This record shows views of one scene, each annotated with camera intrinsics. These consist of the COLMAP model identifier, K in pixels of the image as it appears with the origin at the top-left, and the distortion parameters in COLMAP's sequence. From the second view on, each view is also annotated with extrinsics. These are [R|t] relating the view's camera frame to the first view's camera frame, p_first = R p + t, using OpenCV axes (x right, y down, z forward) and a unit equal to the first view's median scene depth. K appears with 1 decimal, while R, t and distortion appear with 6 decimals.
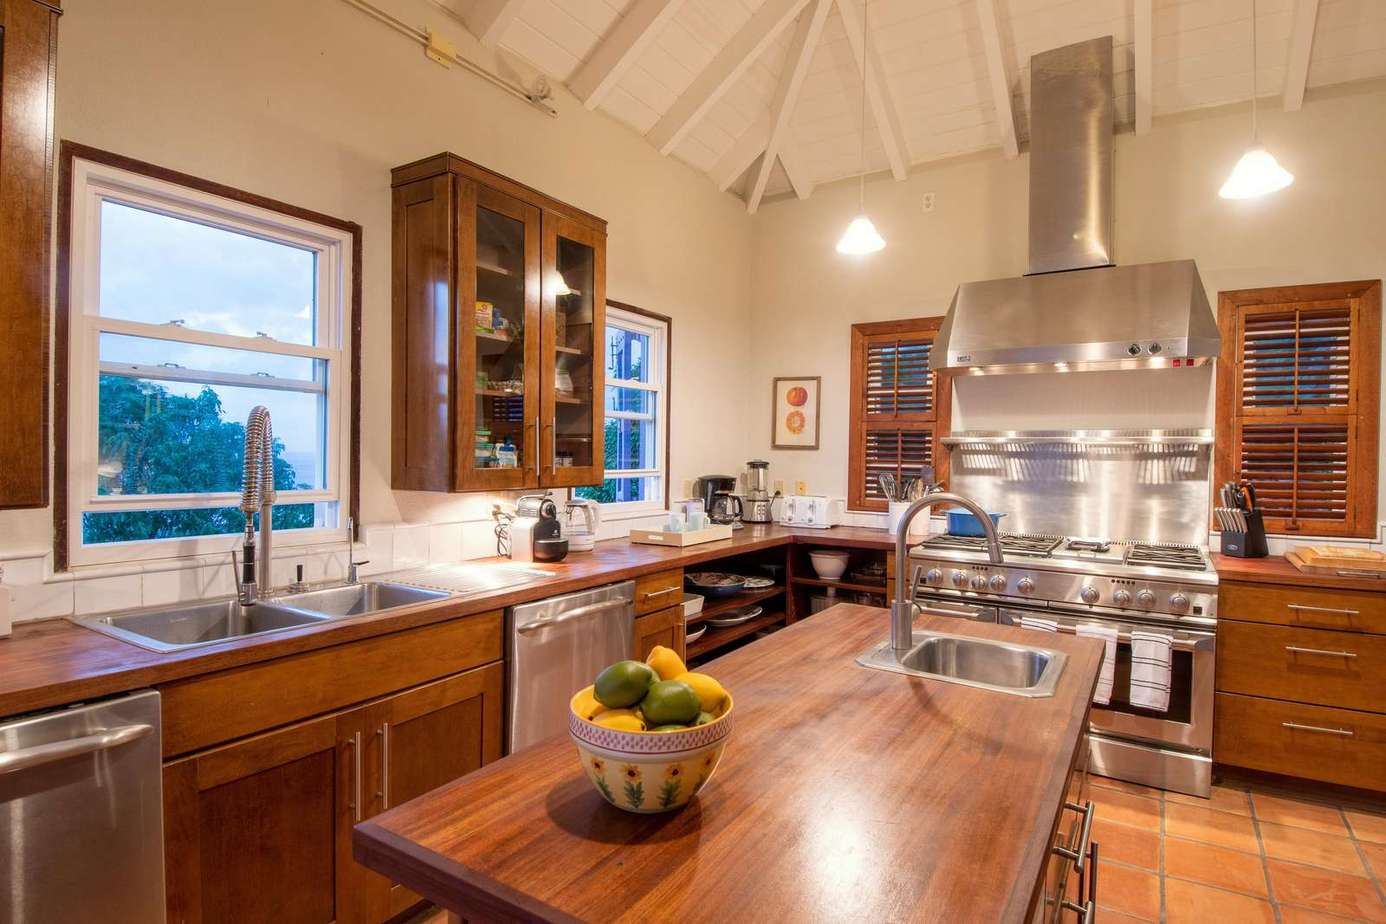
lens RADIAL K [[732.0, 0, 693.0], [0, 732.0, 462.0], [0, 0, 1]] dist [0.001970, 0.000155]
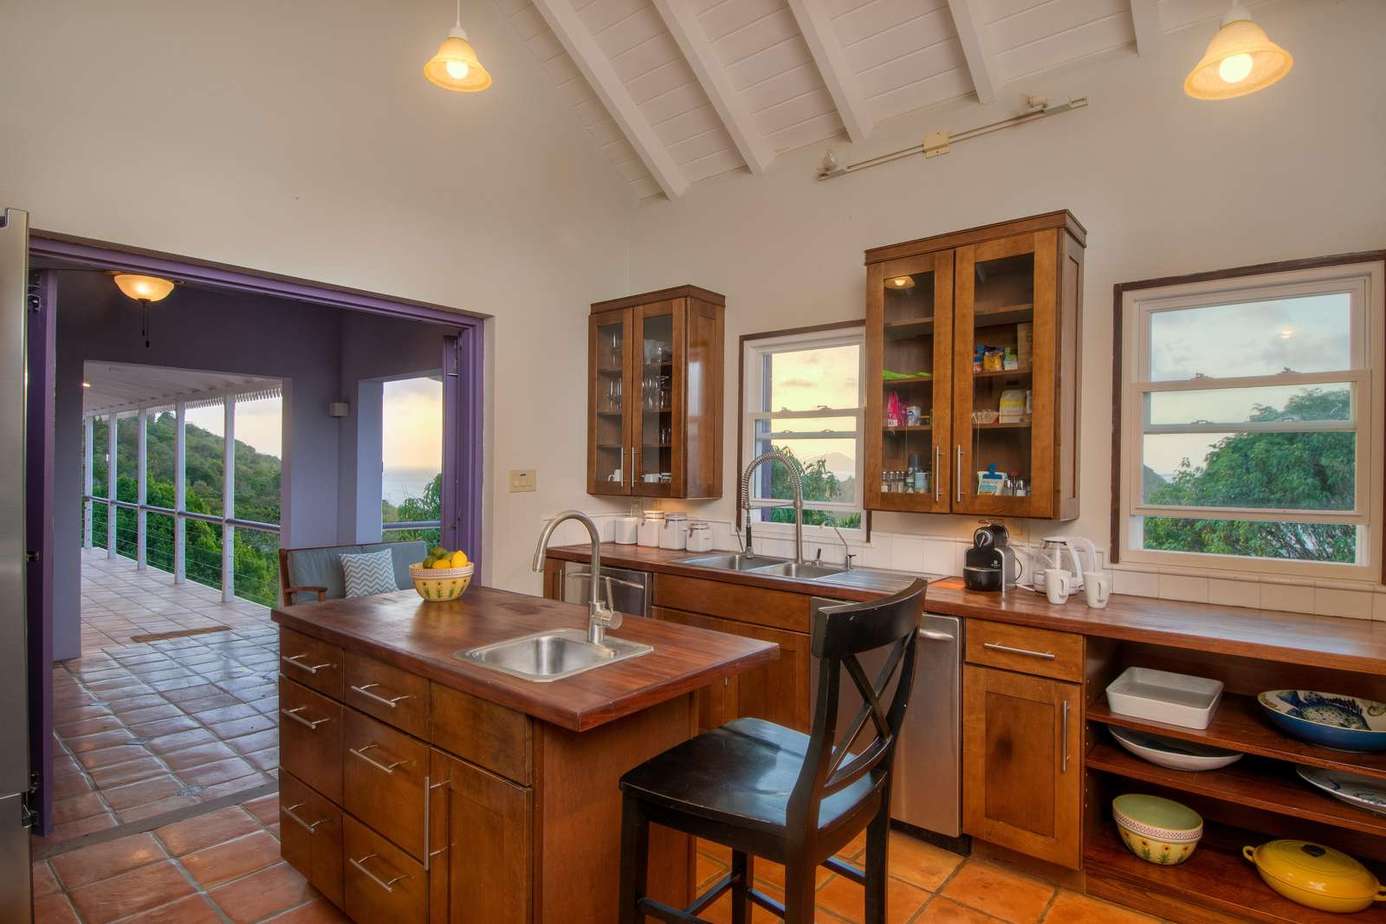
lens RADIAL K [[732.0, 0, 693.0], [0, 732.0, 462.0], [0, 0, 1]] dist [0.001970, 0.000155]
pose [[-0.148627, -0.008681, -0.988855, 1.072825], [-0.016854, 0.999838, -0.006244, -0.032695], [0.988750, 0.015738, -0.148749, 0.953177]]
